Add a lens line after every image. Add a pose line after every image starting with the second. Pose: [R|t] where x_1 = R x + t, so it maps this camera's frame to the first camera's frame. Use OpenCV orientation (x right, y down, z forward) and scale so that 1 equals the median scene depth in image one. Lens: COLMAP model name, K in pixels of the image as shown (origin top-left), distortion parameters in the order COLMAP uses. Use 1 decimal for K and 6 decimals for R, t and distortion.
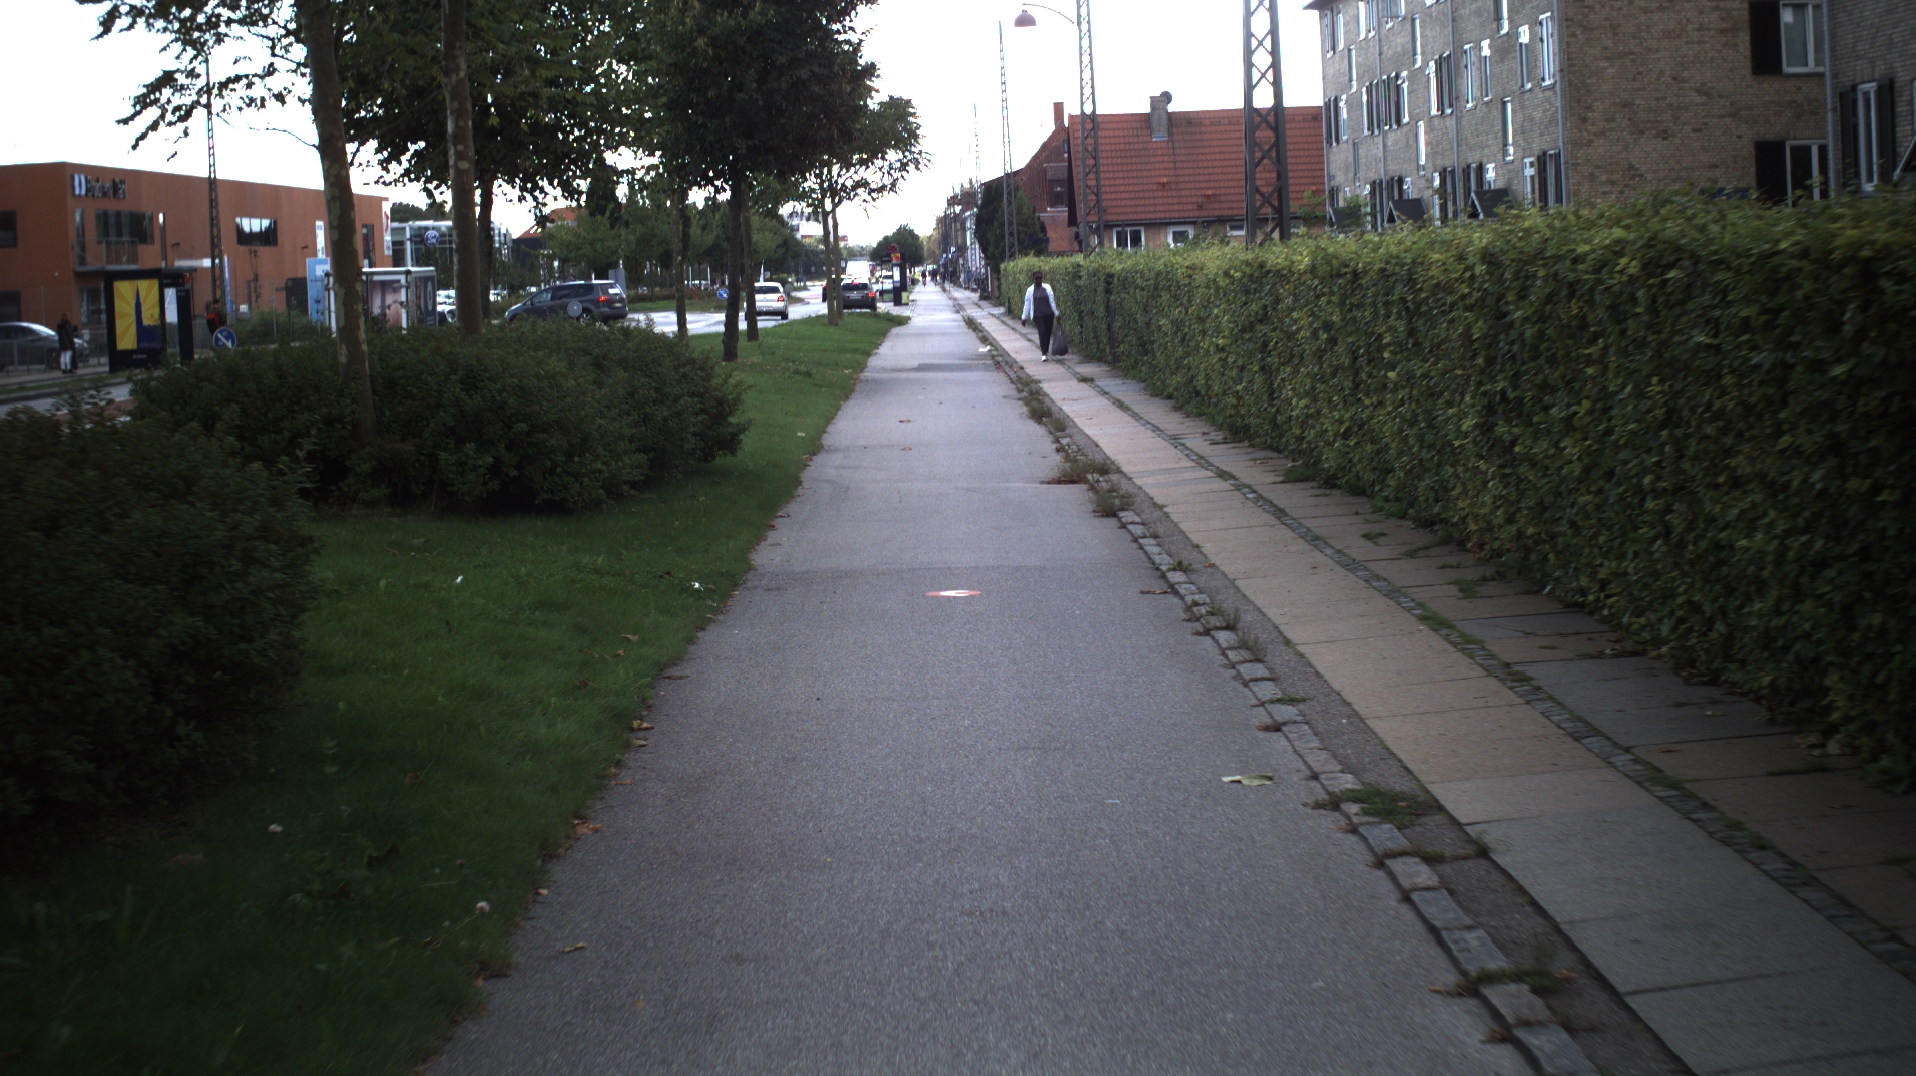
lens RADIAL K [[3619.0, 0, 958.0], [0, 3619.0, 538.0], [0, 0, 1]] dist [-0.285247, 0.231447]
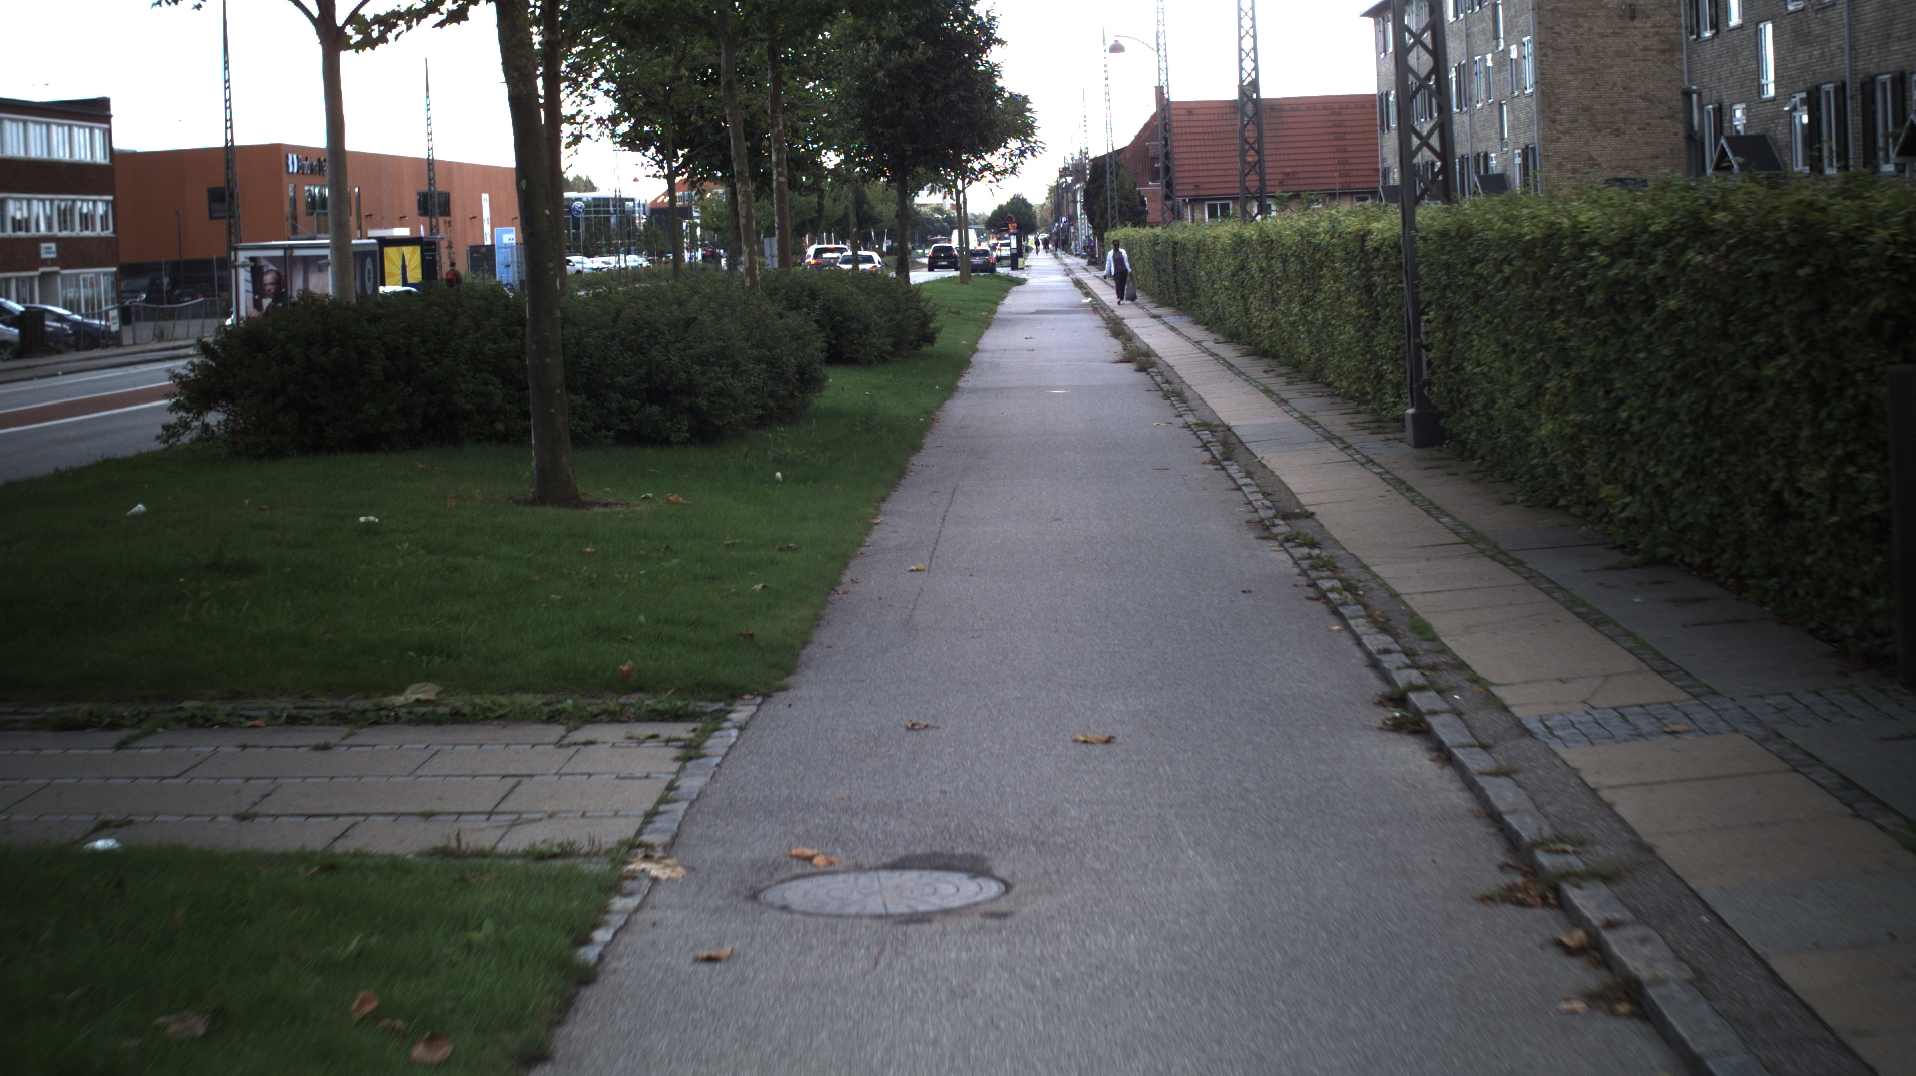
lens RADIAL K [[3619.0, 0, 958.0], [0, 3619.0, 538.0], [0, 0, 1]] dist [-0.285247, 0.231447]
pose [[0.999517, 0.001028, -0.031066, 0.001387], [-0.000754, 0.999961, 0.008823, 0.018453], [0.031074, -0.008796, 0.999478, -0.250717]]
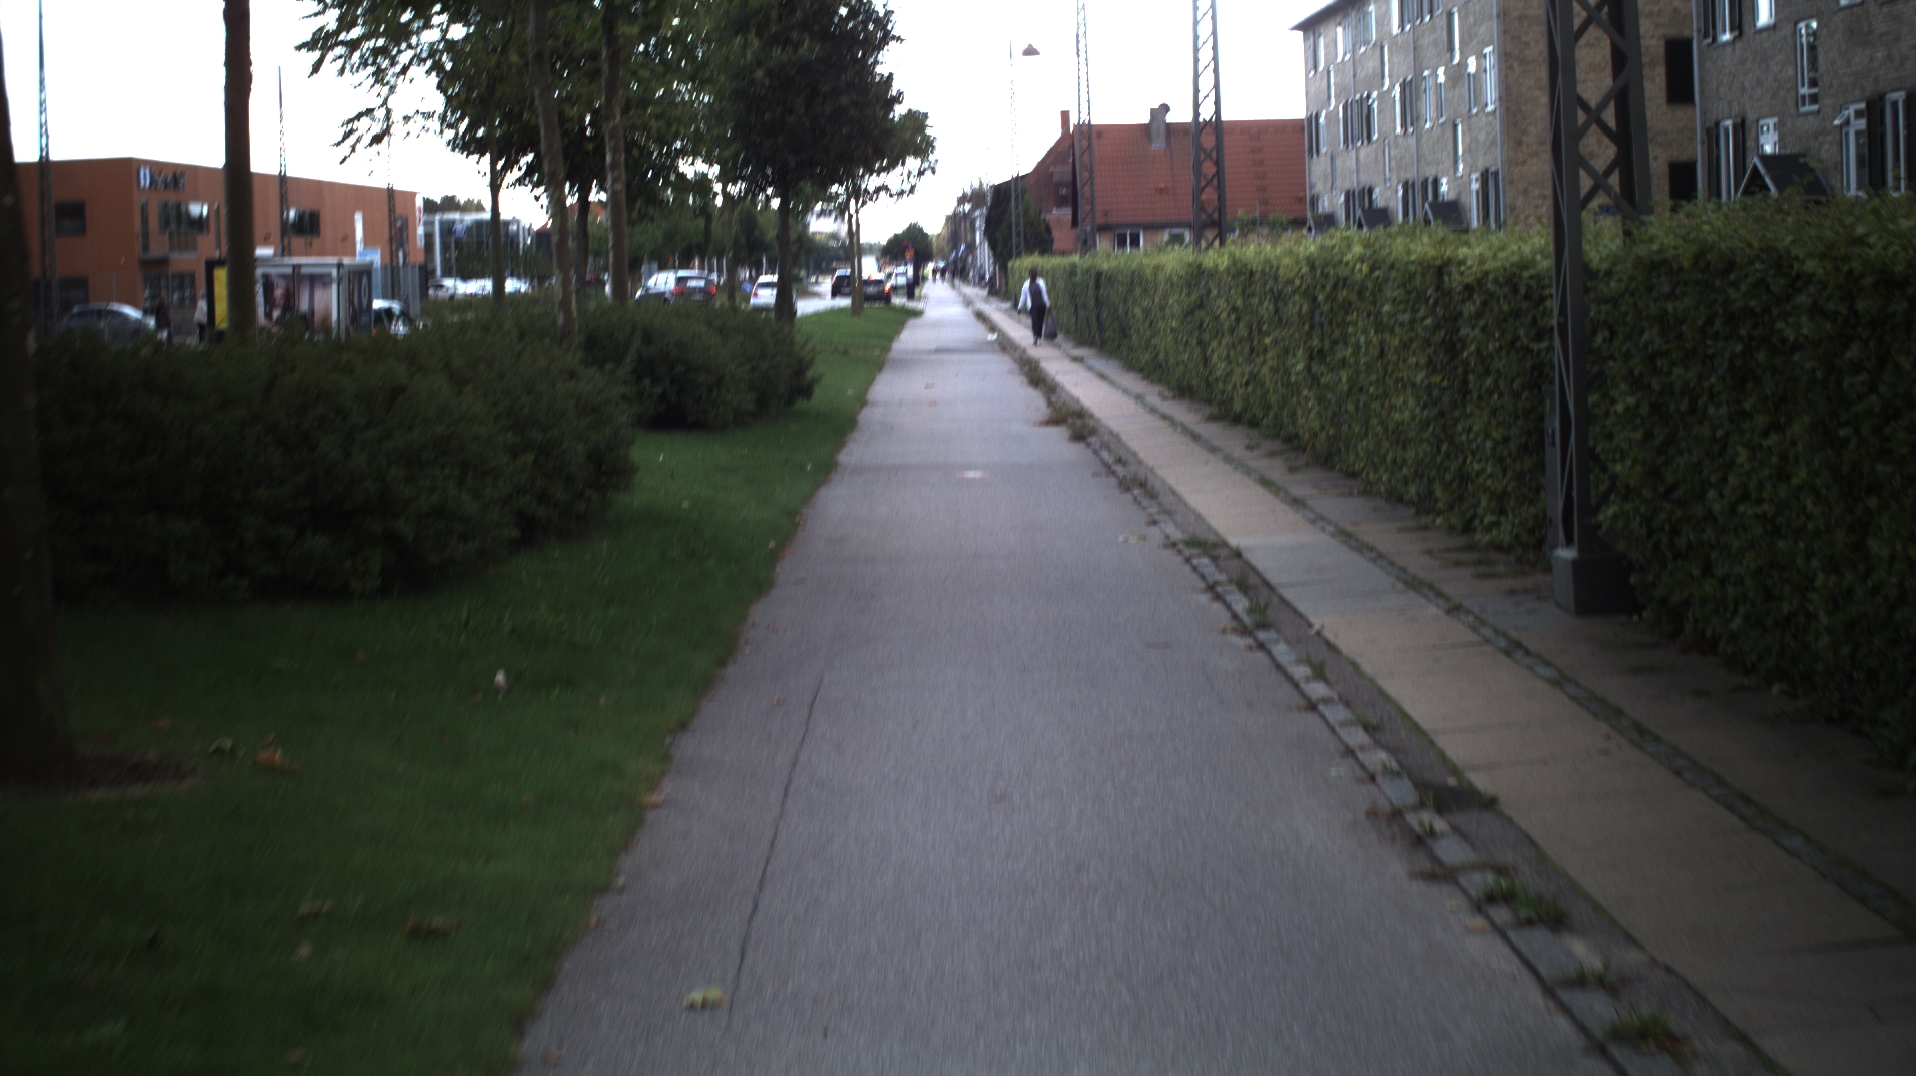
lens RADIAL K [[3619.0, 0, 958.0], [0, 3619.0, 538.0], [0, 0, 1]] dist [-0.285247, 0.231447]
pose [[0.999932, 0.011549, -0.001367, -0.001142], [-0.011548, 0.999933, 0.000750, 0.009371], [0.001375, -0.000734, 0.999999, -0.125389]]
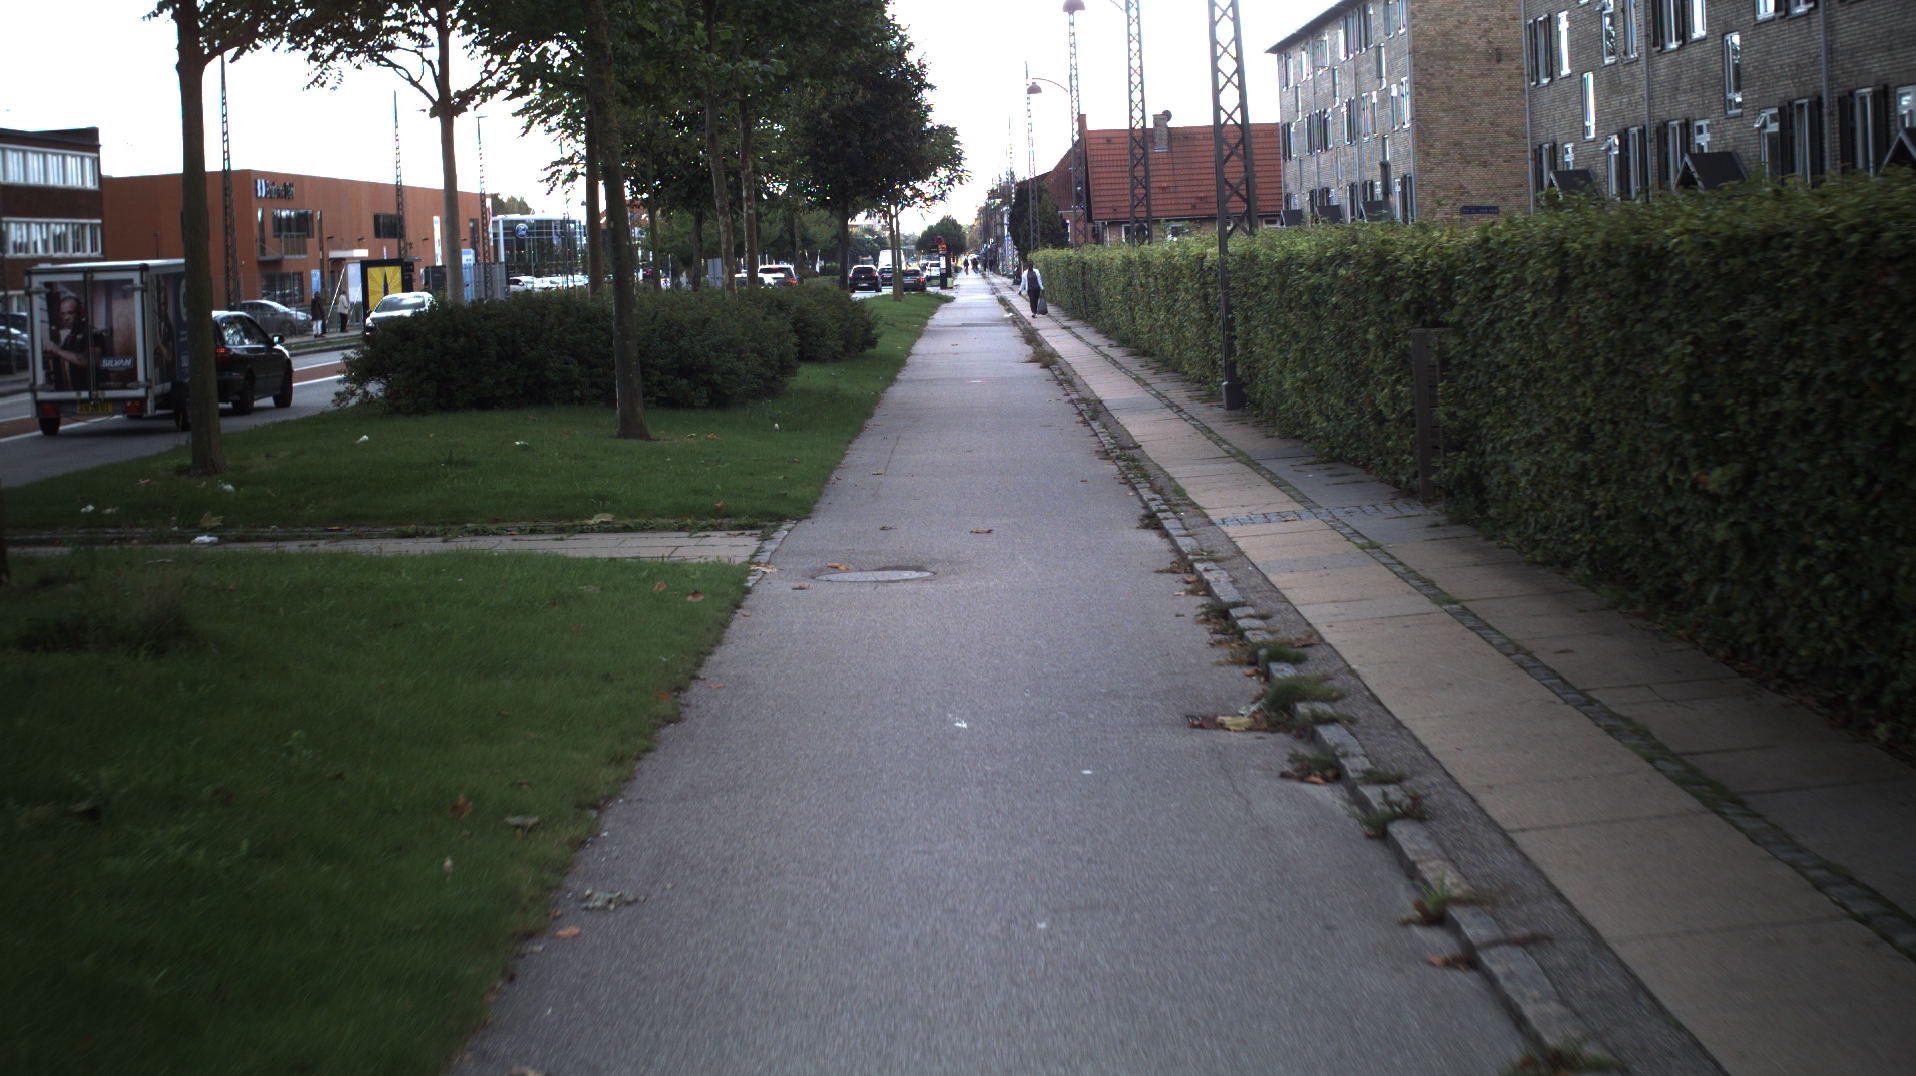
lens RADIAL K [[3619.0, 0, 958.0], [0, 3619.0, 538.0], [0, 0, 1]] dist [-0.285247, 0.231447]
pose [[0.999931, -0.000450, -0.011778, 0.003791], [0.000487, 0.999995, 0.003160, 0.027558], [0.011776, -0.003166, 0.999926, -0.376458]]
